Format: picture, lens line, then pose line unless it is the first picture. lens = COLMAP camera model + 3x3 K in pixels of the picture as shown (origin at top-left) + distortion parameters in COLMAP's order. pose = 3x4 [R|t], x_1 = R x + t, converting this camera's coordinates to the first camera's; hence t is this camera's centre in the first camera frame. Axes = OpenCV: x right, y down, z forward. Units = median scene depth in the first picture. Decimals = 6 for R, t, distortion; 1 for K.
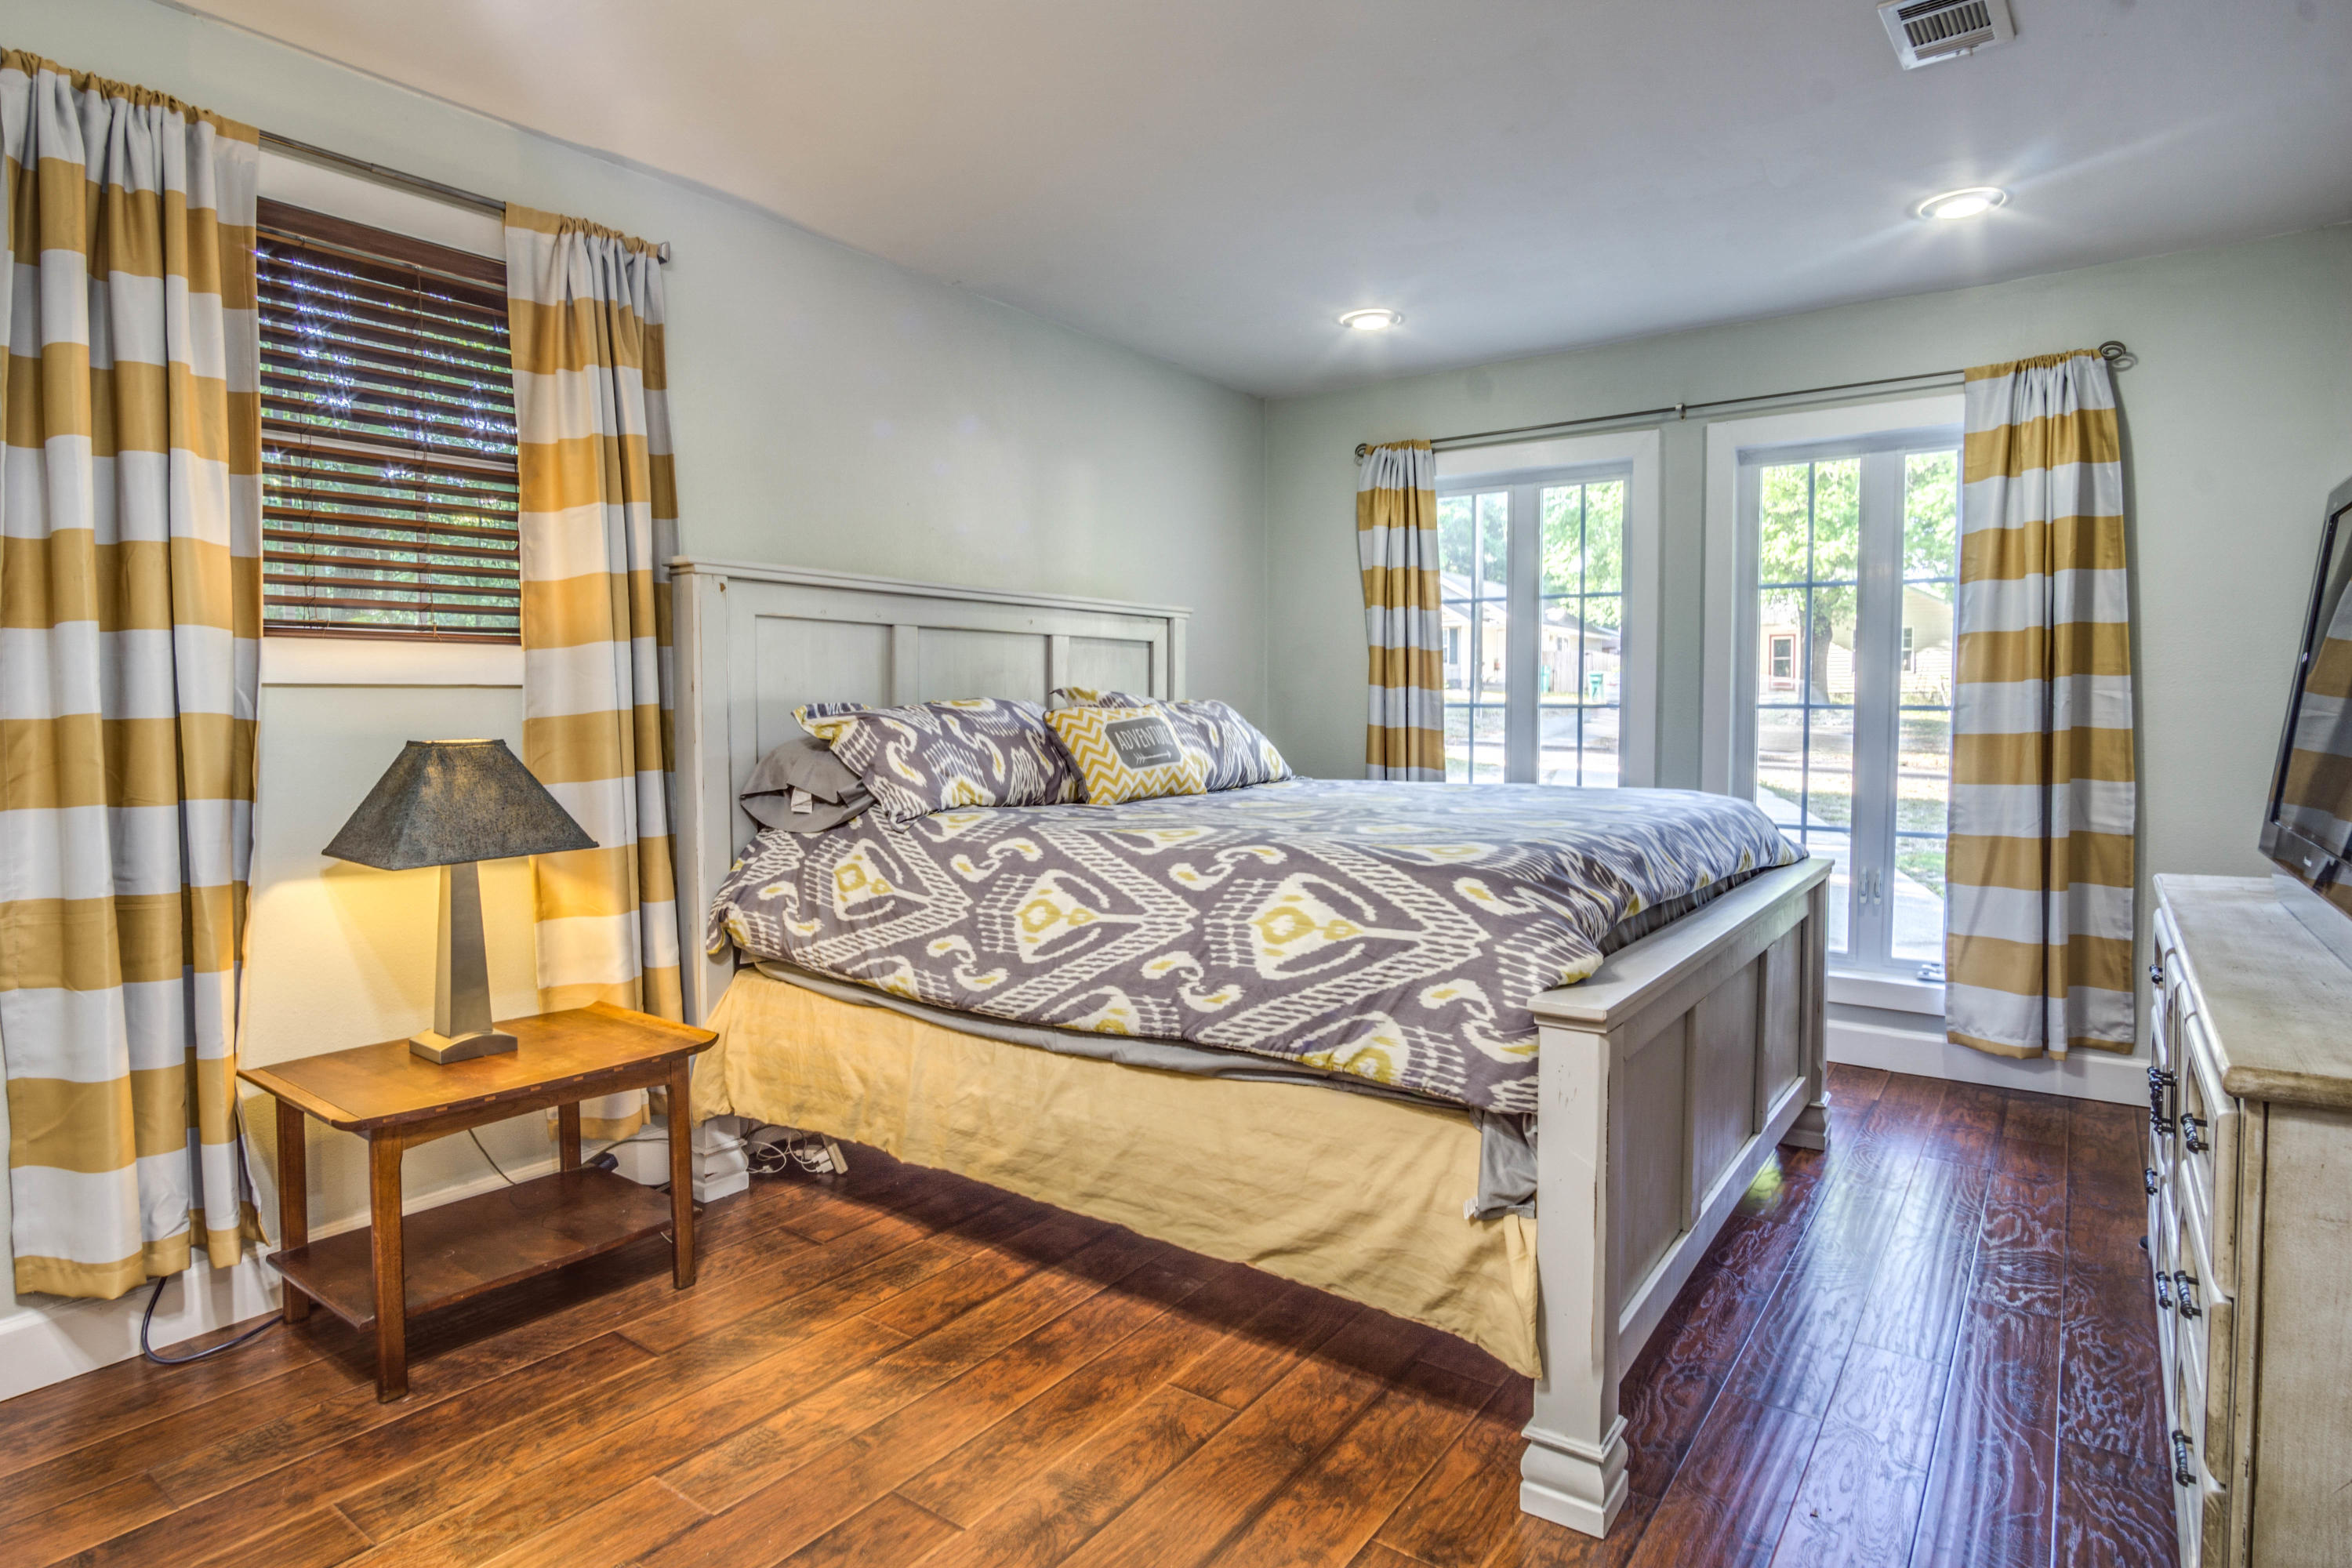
lens RADIAL K [[1268.2, 0, 1160.6], [0, 1268.2, 764.5], [0, 0, 1]] dist [-0.033745, 0.009359]
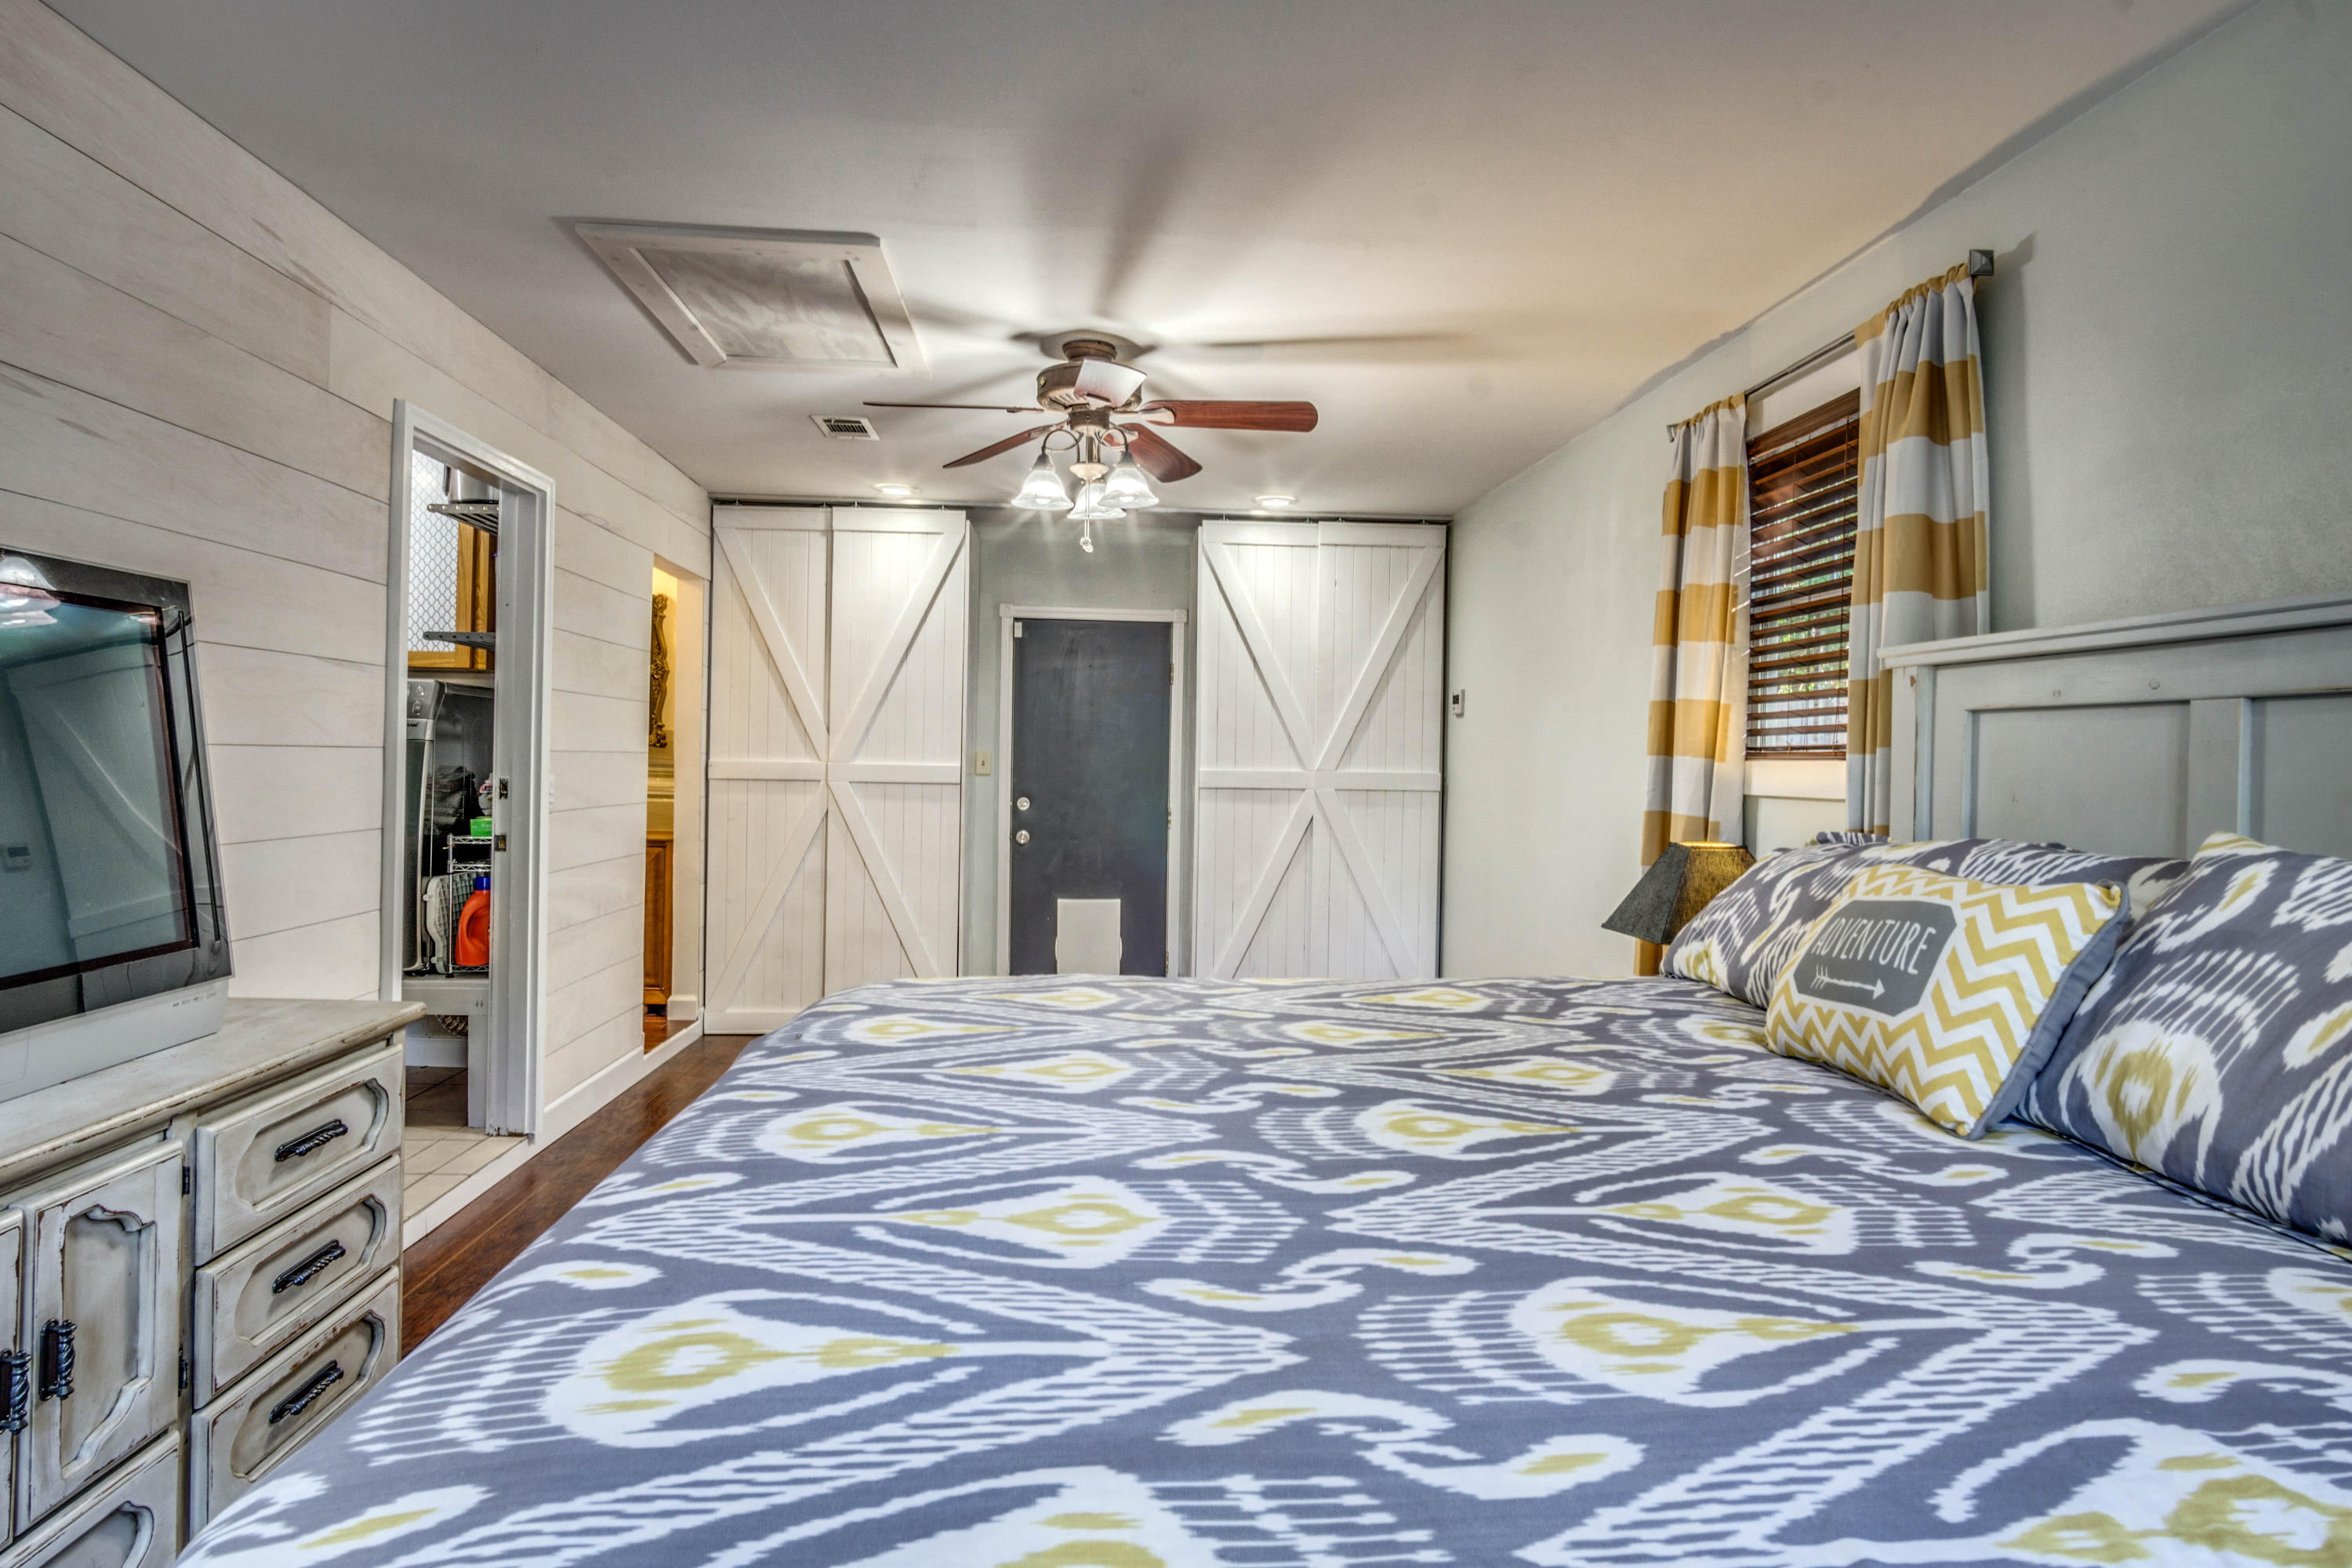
lens RADIAL K [[1268.2, 0, 1160.6], [0, 1268.2, 764.5], [0, 0, 1]] dist [-0.033745, 0.009359]
pose [[-0.767628, -0.006868, -0.640859, 0.614244], [-0.043080, 0.998234, 0.040903, -0.120338], [0.639446, 0.059006, -0.766568, 1.563418]]
